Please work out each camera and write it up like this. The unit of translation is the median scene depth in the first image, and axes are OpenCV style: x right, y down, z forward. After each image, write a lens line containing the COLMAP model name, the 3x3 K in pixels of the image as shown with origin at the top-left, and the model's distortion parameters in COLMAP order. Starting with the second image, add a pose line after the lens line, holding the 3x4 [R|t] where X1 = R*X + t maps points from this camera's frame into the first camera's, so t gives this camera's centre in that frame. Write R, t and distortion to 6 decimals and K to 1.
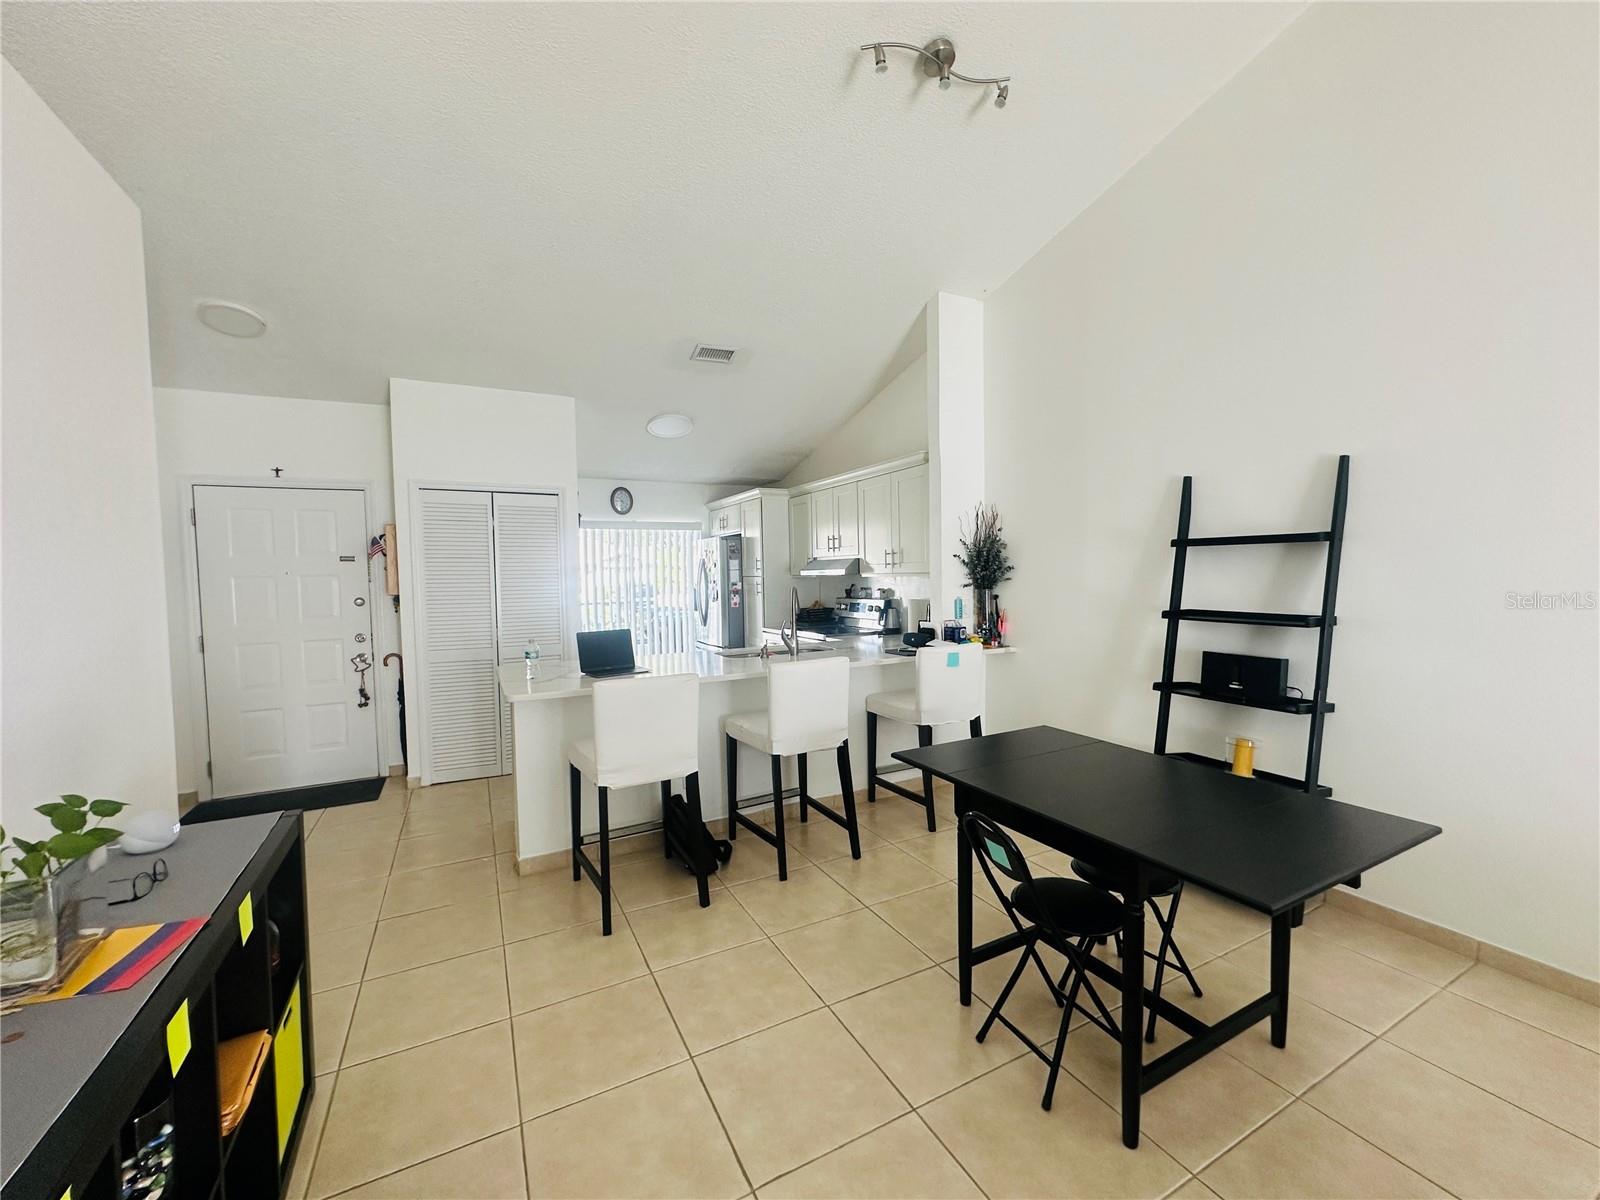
lens RADIAL K [[650.0, 0, 800.0], [0, 650.0, 600.0], [0, 0, 1]] dist [-0.001369, -0.000133]
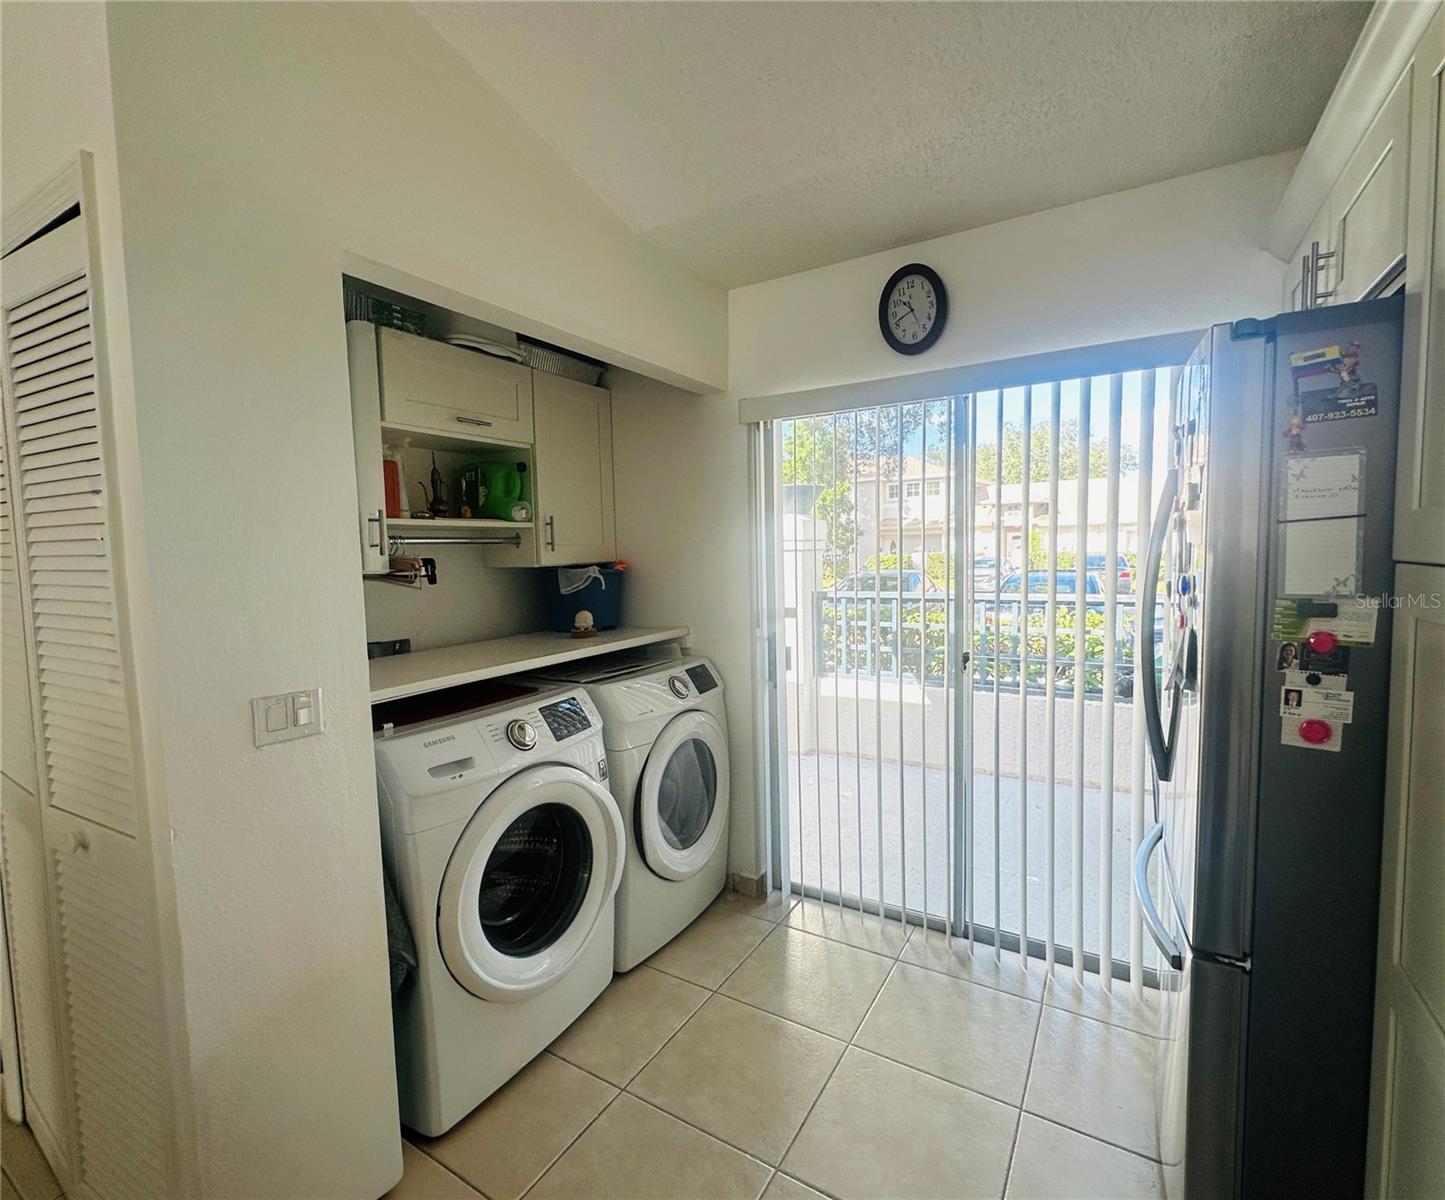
lens RADIAL K [[666.0, 0, 722.5], [0, 666.0, 600.0], [0, 0, 1]] dist [-0.000329, -0.000097]
pose [[0.510303, 0.073664, -0.856834, -0.034707], [-0.026096, 0.997192, 0.070189, -0.033970], [0.859599, -0.013458, 0.510792, 0.787372]]
